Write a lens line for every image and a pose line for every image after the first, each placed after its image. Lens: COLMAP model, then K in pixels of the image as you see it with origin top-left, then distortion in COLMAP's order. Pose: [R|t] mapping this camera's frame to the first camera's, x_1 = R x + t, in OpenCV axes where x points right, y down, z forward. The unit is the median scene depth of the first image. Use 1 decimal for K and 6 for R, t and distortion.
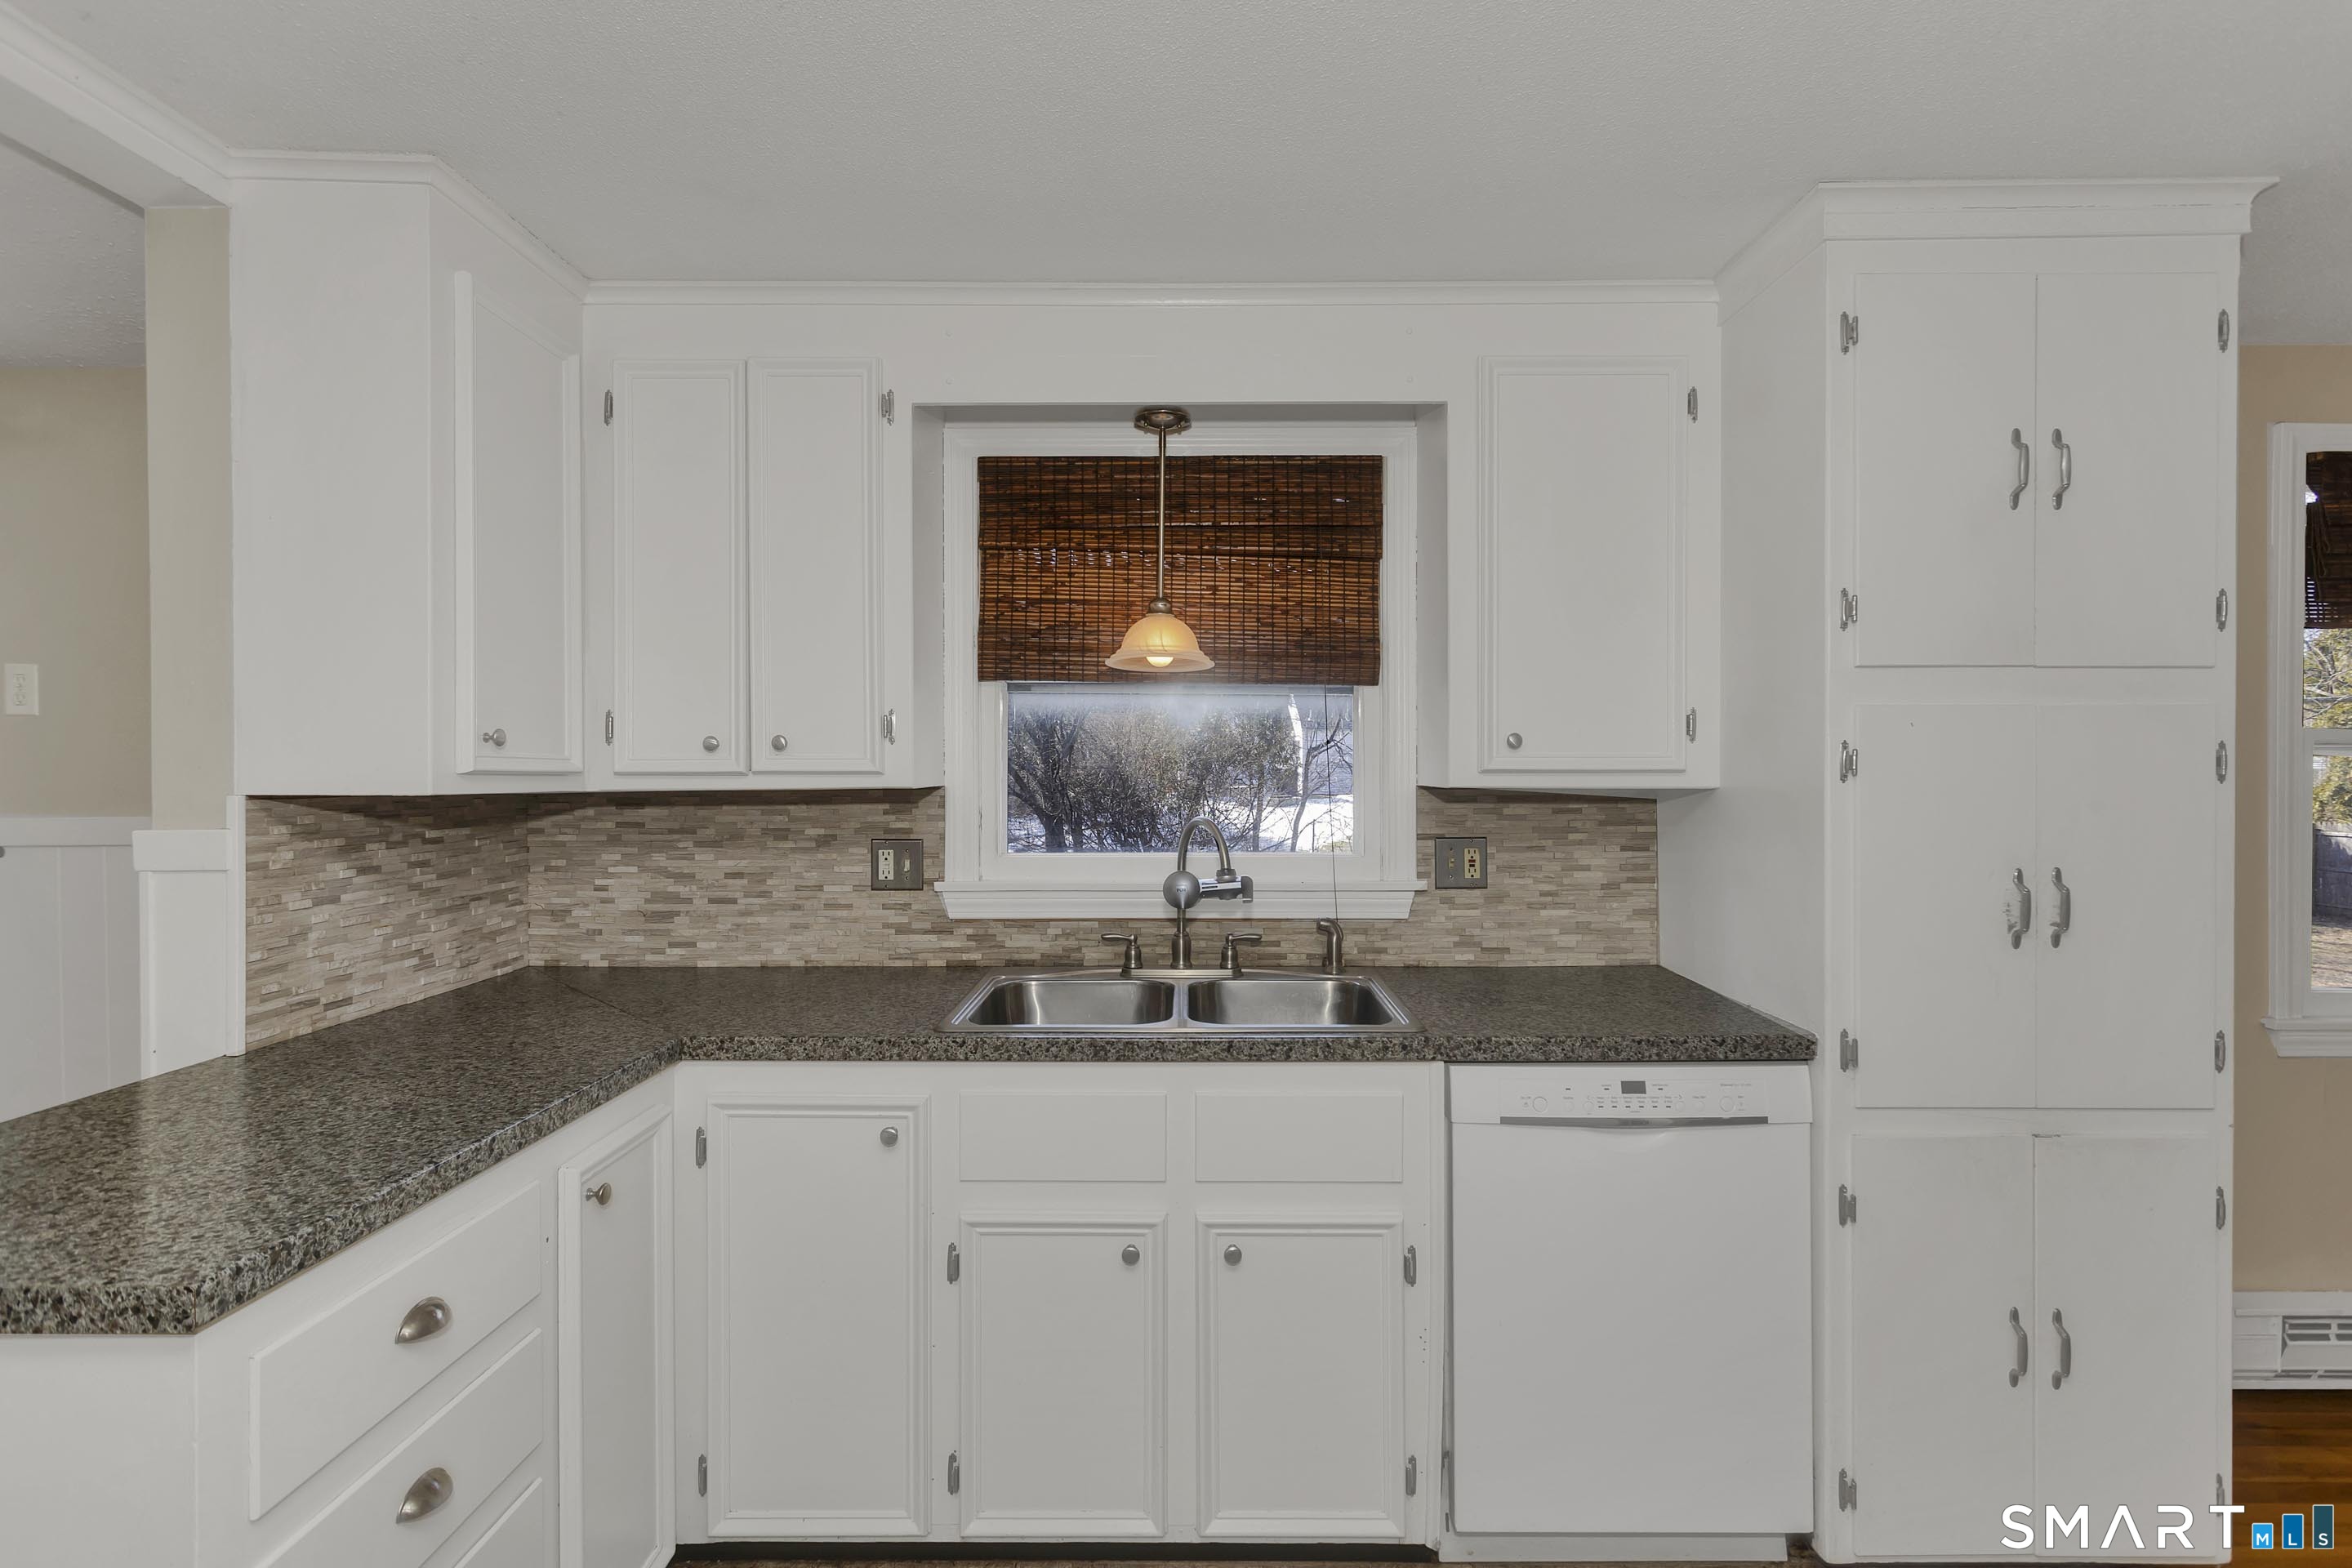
lens RADIAL K [[1139.9, 0, 1168.5], [0, 1139.9, 766.3], [0, 0, 1]] dist [0.002428, 0.002823]
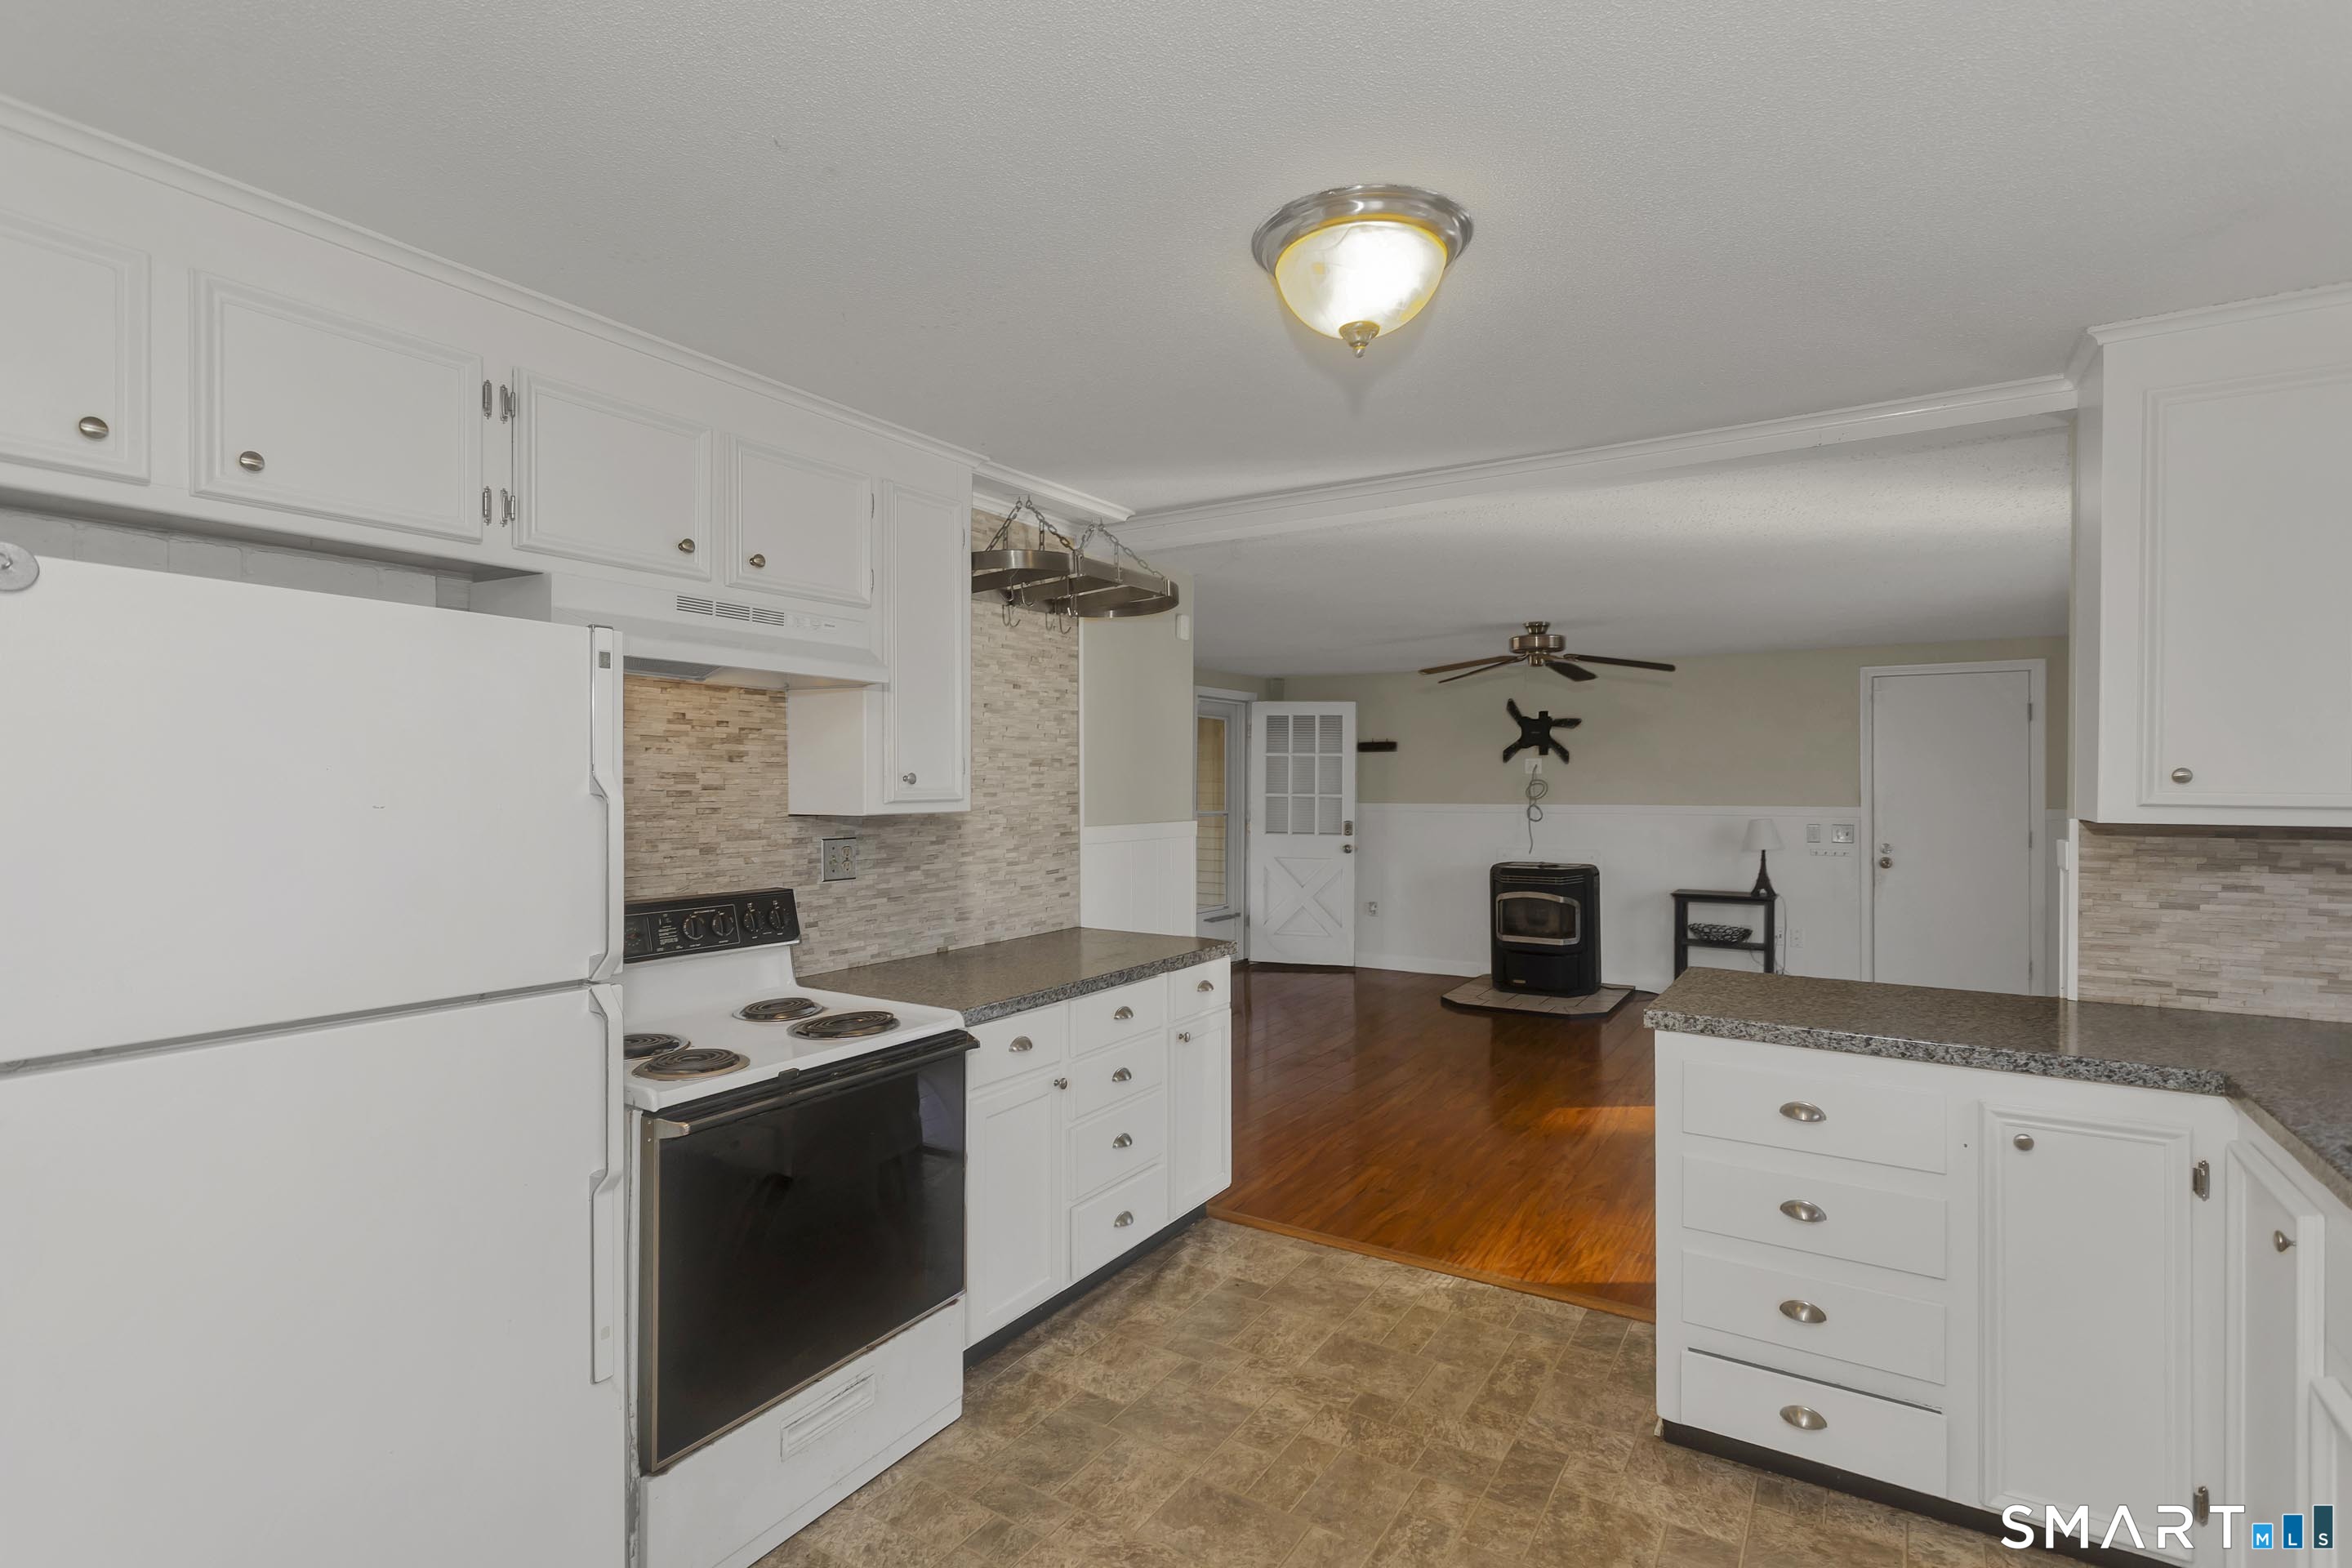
lens RADIAL K [[1115.9, 0, 1180.3], [0, 1115.9, 781.0], [0, 0, 1]] dist [-0.002134, 0.003018]
pose [[-0.525465, 0.000161, -0.850815, 0.675639], [0.000021, 1.000000, 0.000176, -0.014472], [0.850815, 0.000075, -0.525465, 0.561015]]
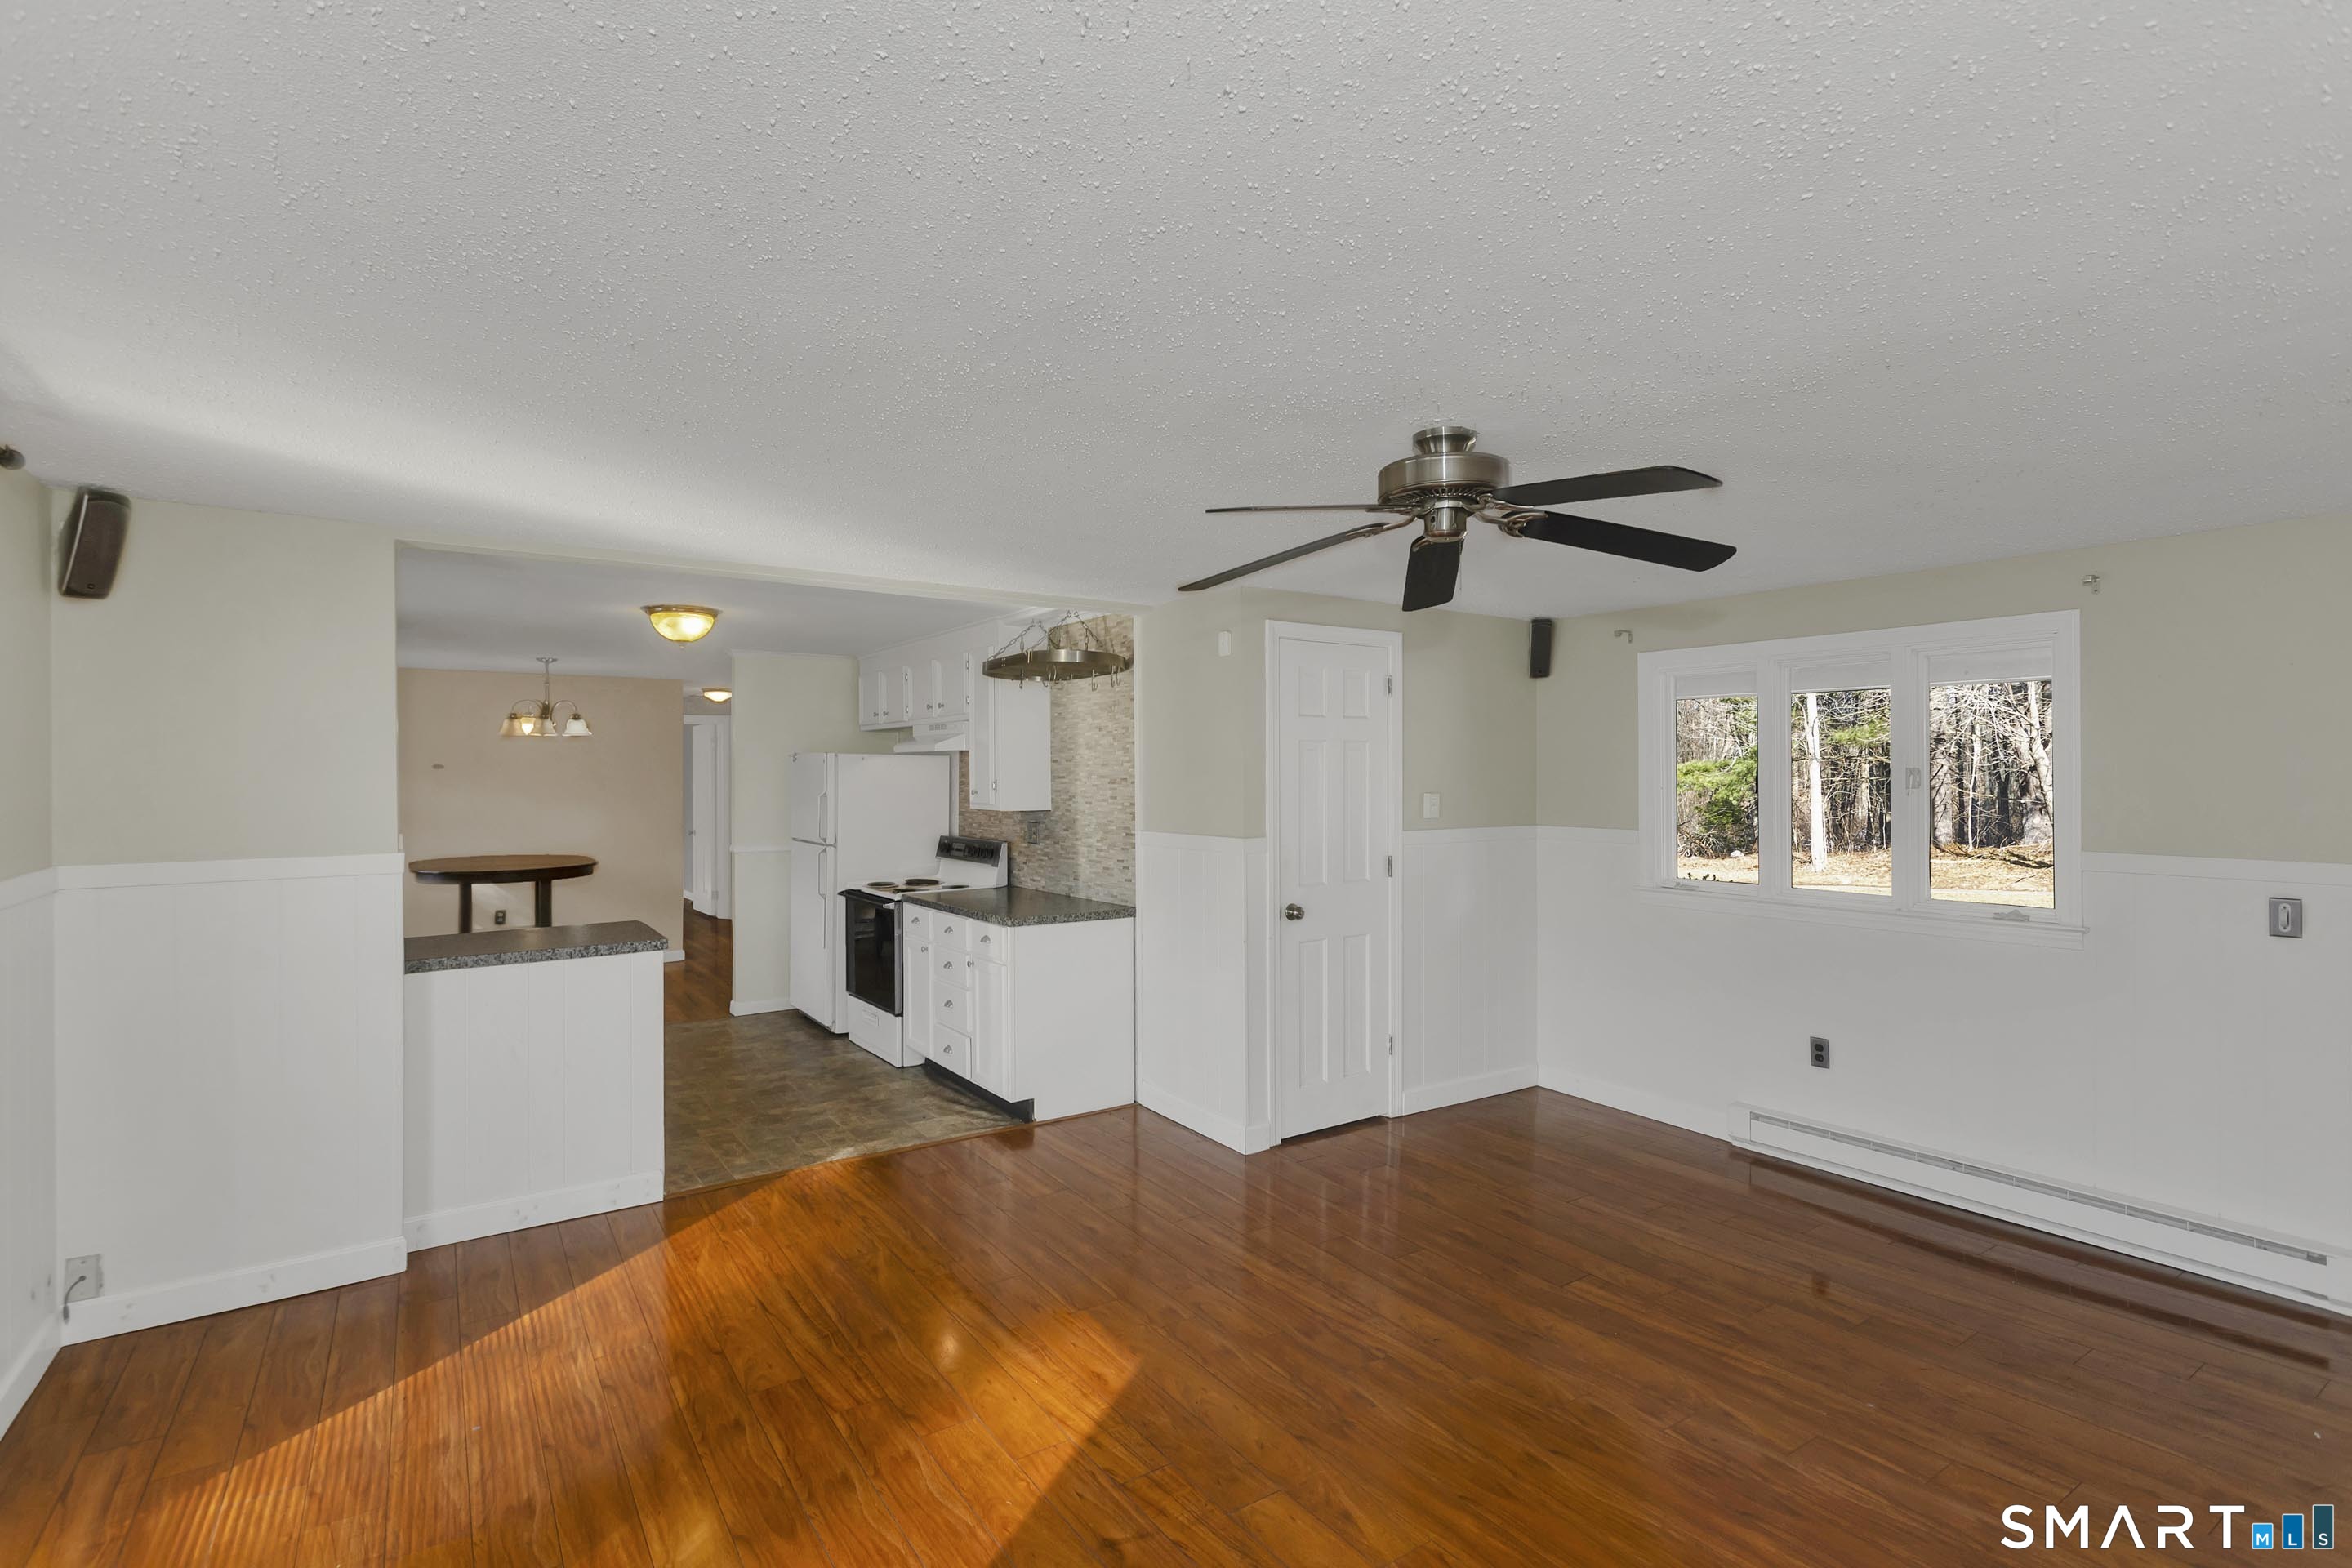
lens RADIAL K [[1115.9, 0, 1182.9], [0, 1115.9, 780.0], [0, 0, 1]] dist [-0.002134, 0.003018]
pose [[-0.572838, -0.000780, 0.819668, -2.316600], [0.005735, 0.999971, 0.004960, -0.051523], [-0.819648, 0.007542, -0.572817, 0.708283]]
